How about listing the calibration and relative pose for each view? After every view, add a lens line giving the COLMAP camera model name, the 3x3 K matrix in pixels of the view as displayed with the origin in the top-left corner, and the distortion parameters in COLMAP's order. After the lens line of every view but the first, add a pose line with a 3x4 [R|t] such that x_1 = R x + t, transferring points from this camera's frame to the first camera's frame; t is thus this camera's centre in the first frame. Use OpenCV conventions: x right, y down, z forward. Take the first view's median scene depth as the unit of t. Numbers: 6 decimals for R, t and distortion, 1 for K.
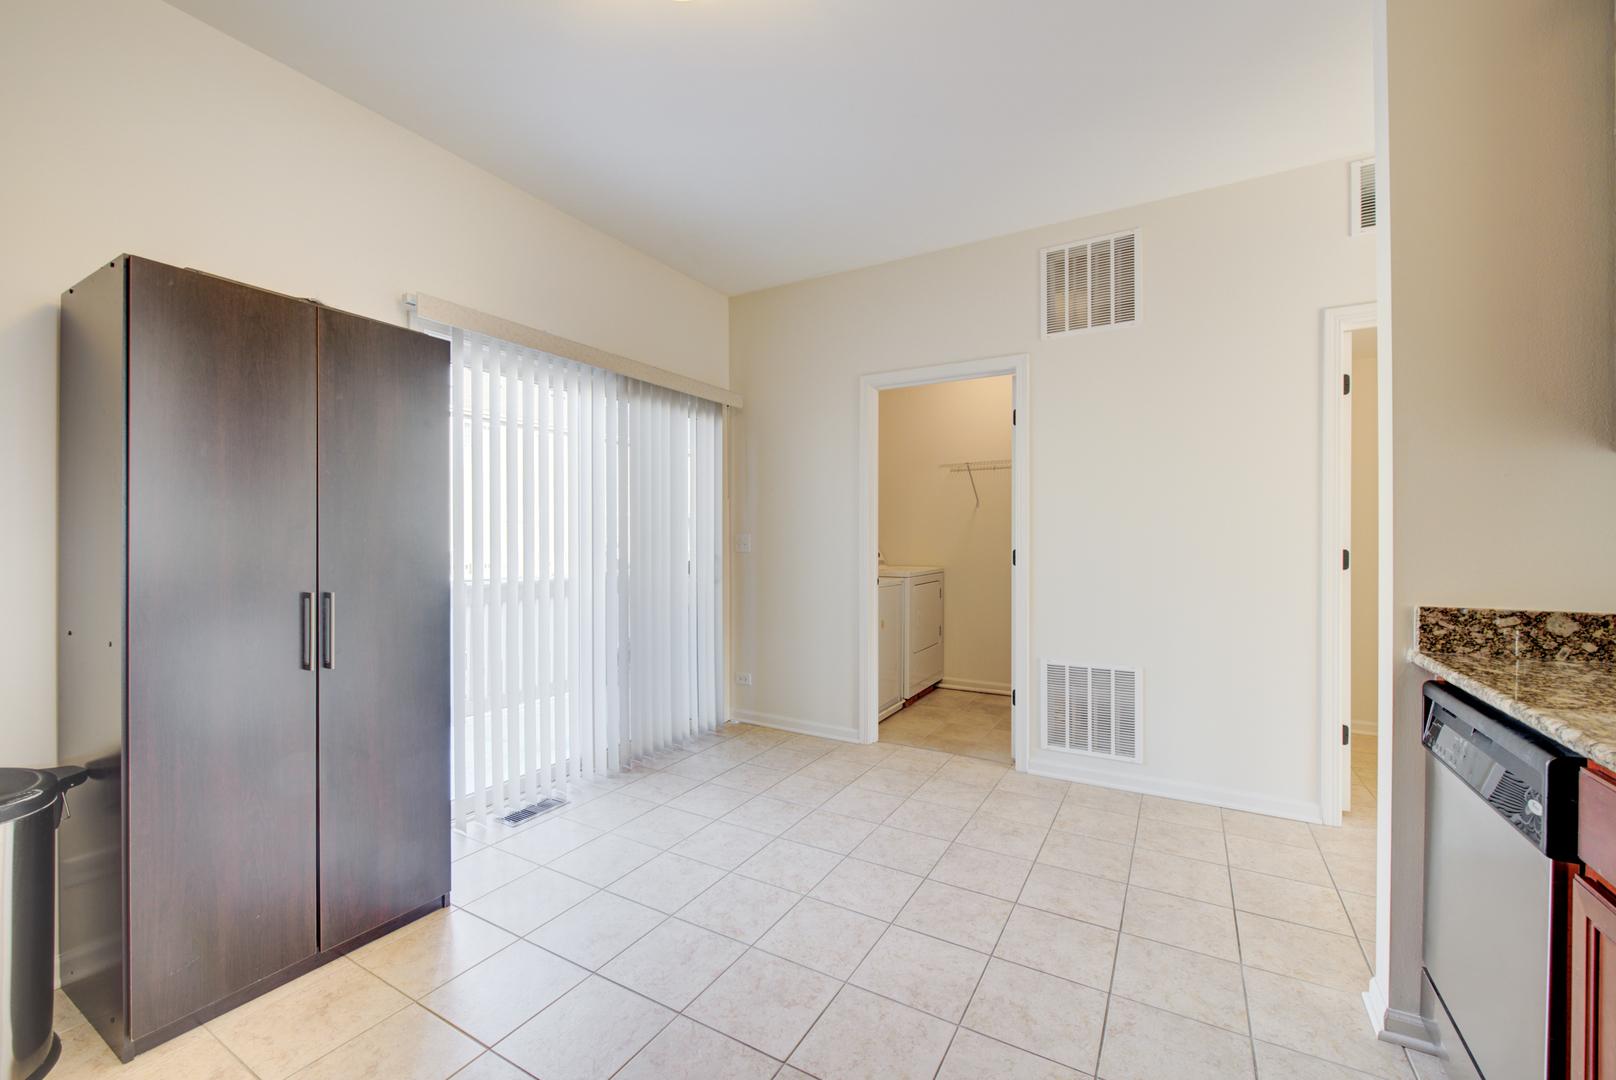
lens RADIAL K [[657.8, 0, 795.0], [0, 657.8, 541.3], [0, 0, 1]] dist [-0.001630, -0.001248]
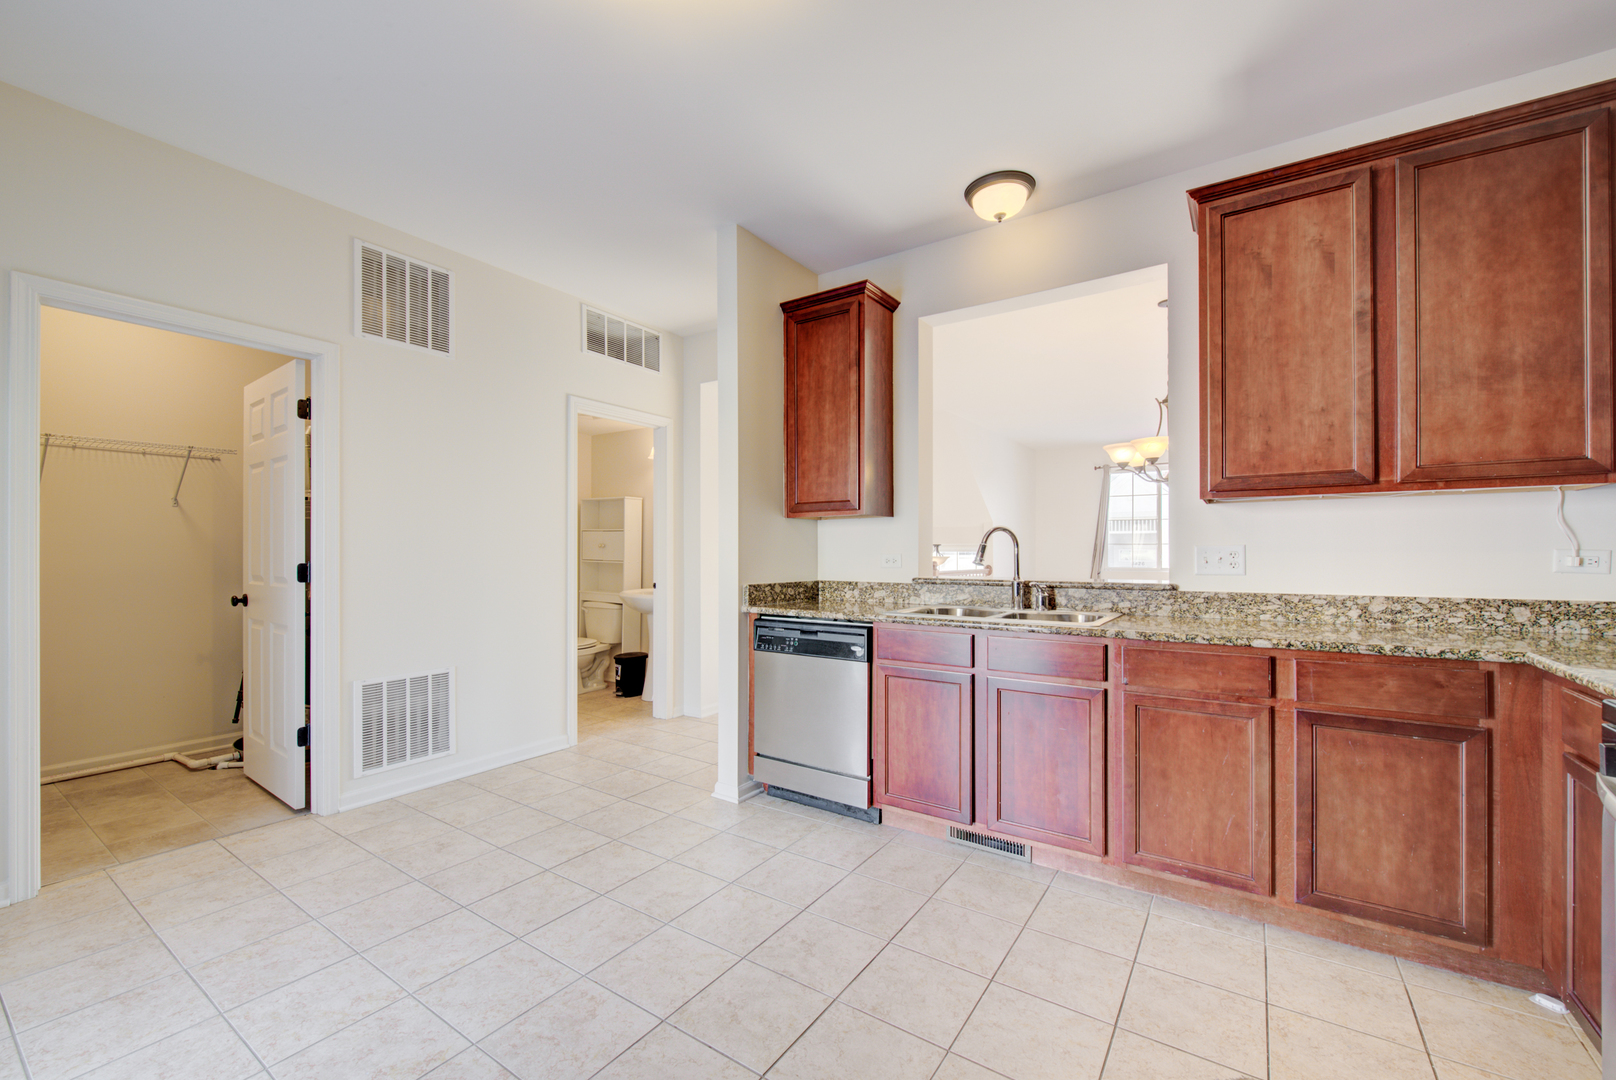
lens RADIAL K [[657.8, 0, 804.7], [0, 657.8, 550.2], [0, 0, 1]] dist [-0.001630, -0.001248]
pose [[0.073728, -0.000442, 0.997278, -0.534488], [0.003060, 0.999995, 0.000217, -0.004228], [-0.997274, 0.003036, 0.073729, 0.322386]]
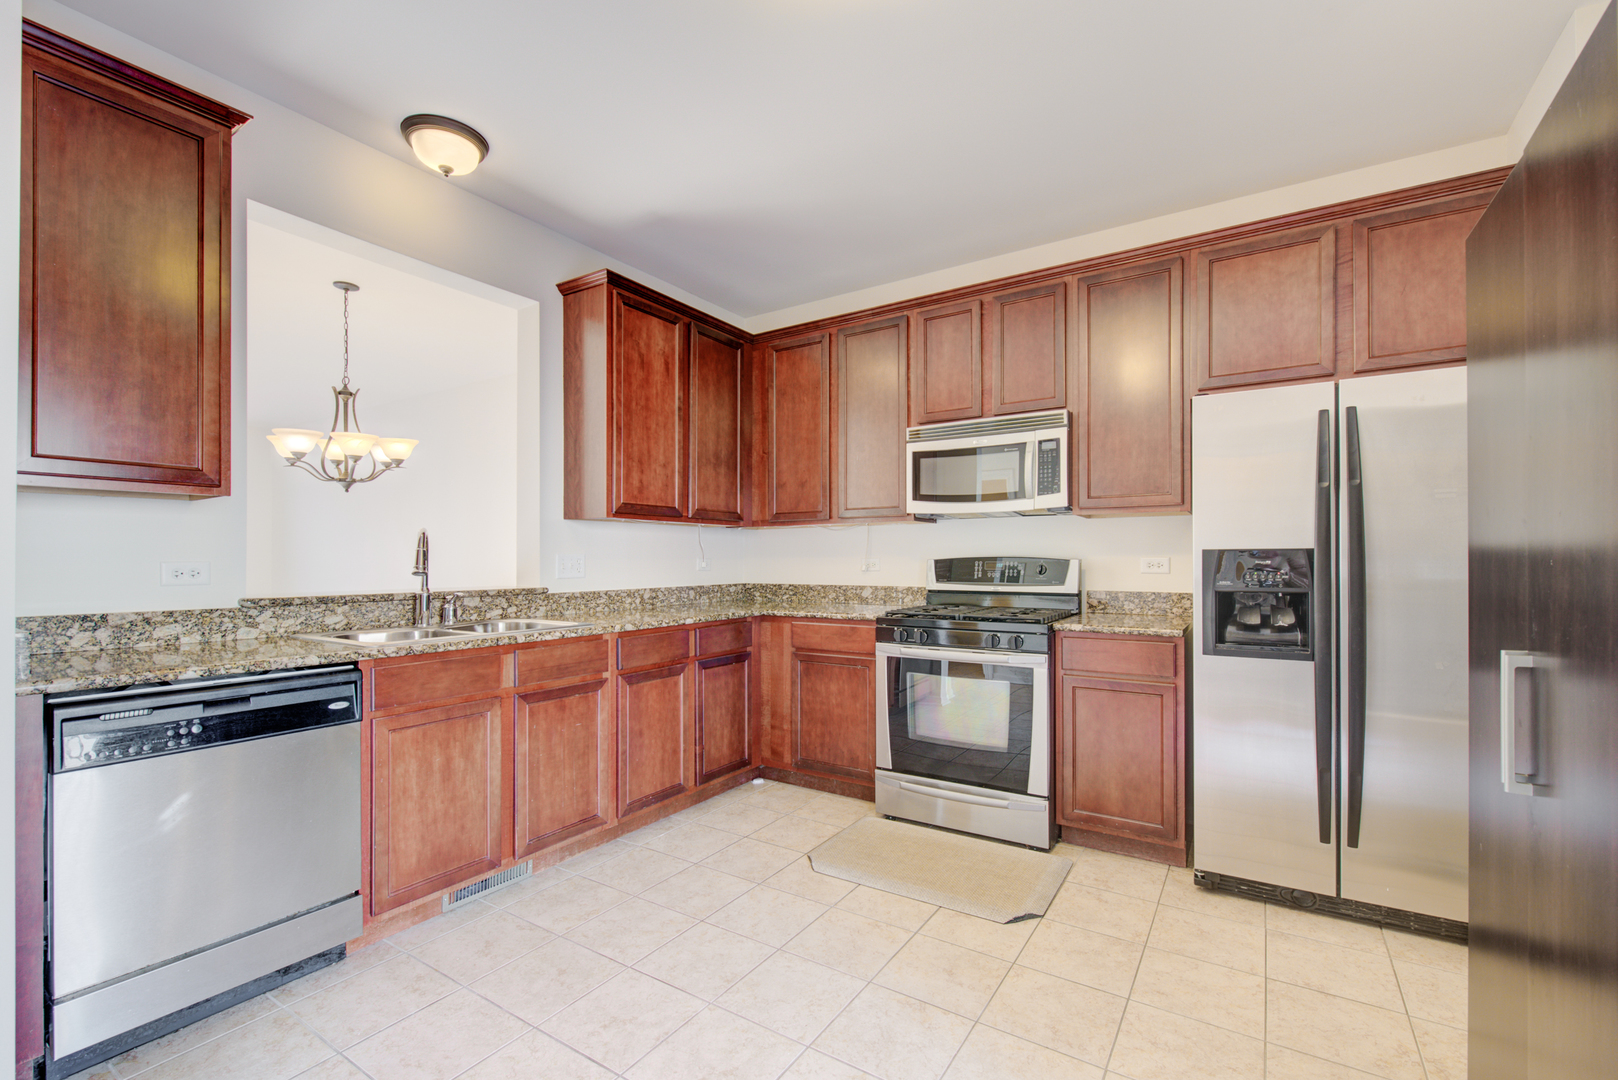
lens RADIAL K [[695.4, 0, 827.4], [0, 695.4, 559.8], [0, 0, 1]] dist [0.000724, -0.000629]
pose [[-0.999405, -0.003433, 0.034314, -0.094306], [-0.003363, 0.999992, 0.002101, -0.003299], [-0.034321, 0.001984, -0.999409, 0.929781]]
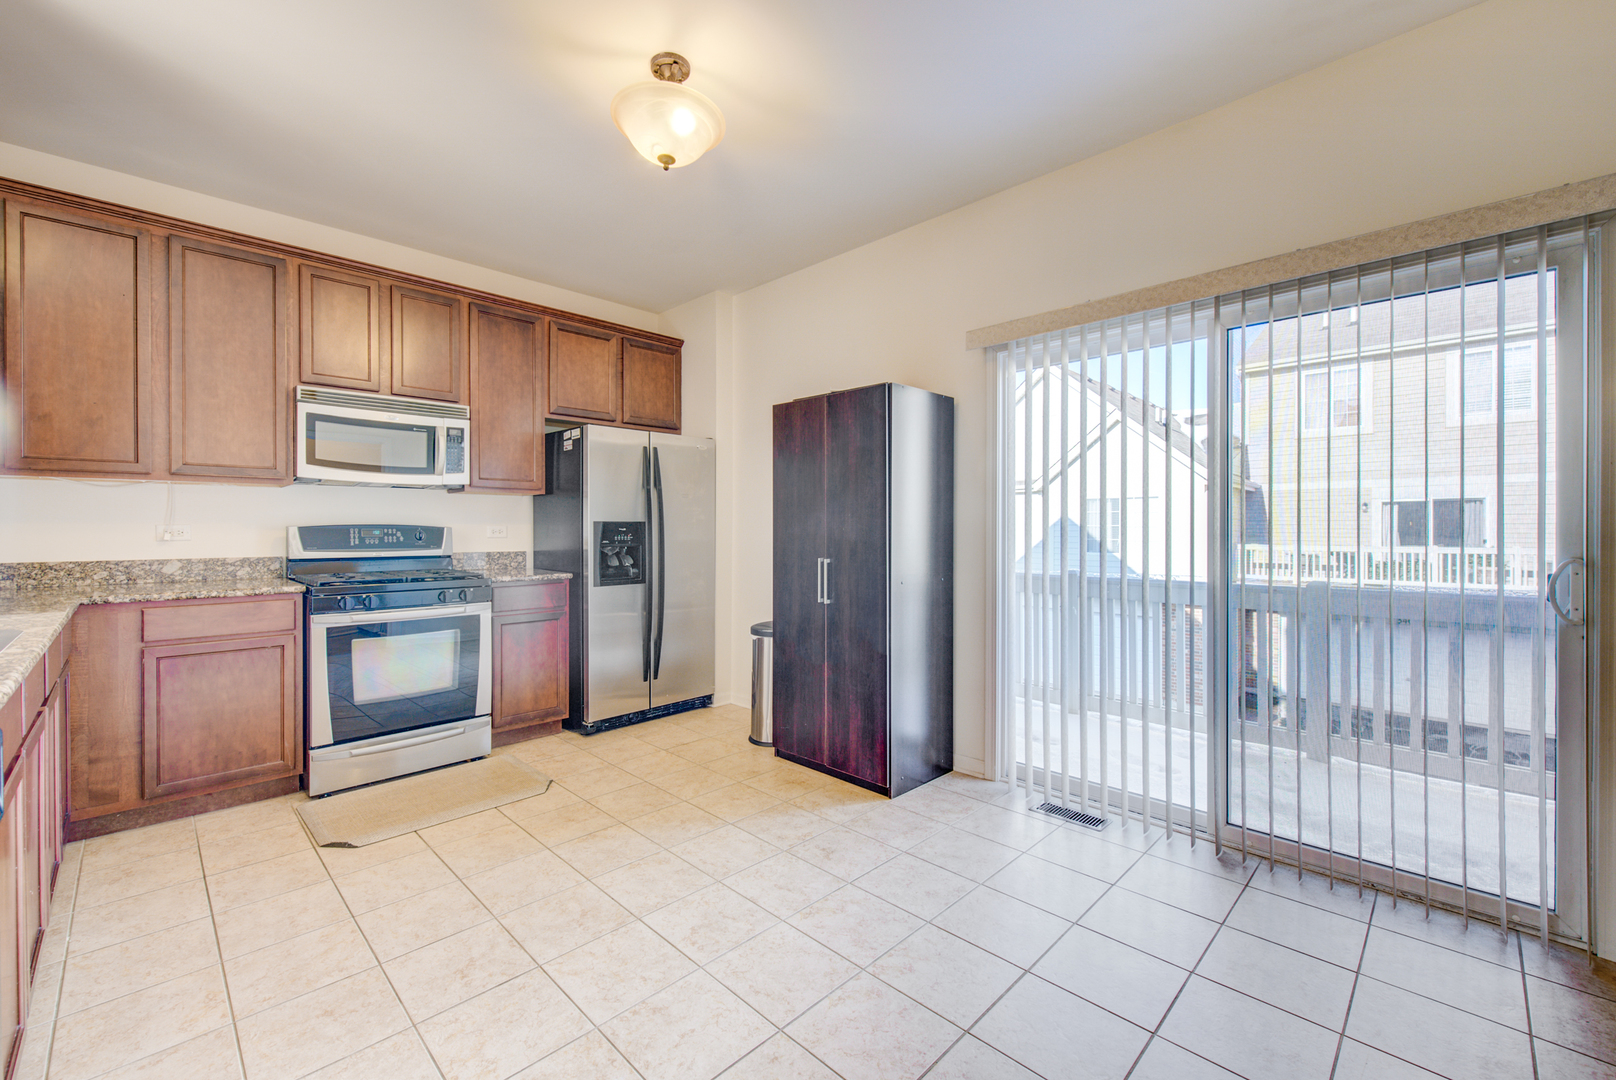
lens RADIAL K [[657.8, 0, 797.5], [0, 657.8, 531.3], [0, 0, 1]] dist [-0.001630, -0.001248]
pose [[-0.246588, 0.000343, -0.969120, 0.572192], [-0.005748, 0.999982, 0.001817, -0.001066], [0.969103, 0.006018, -0.246581, 0.779574]]
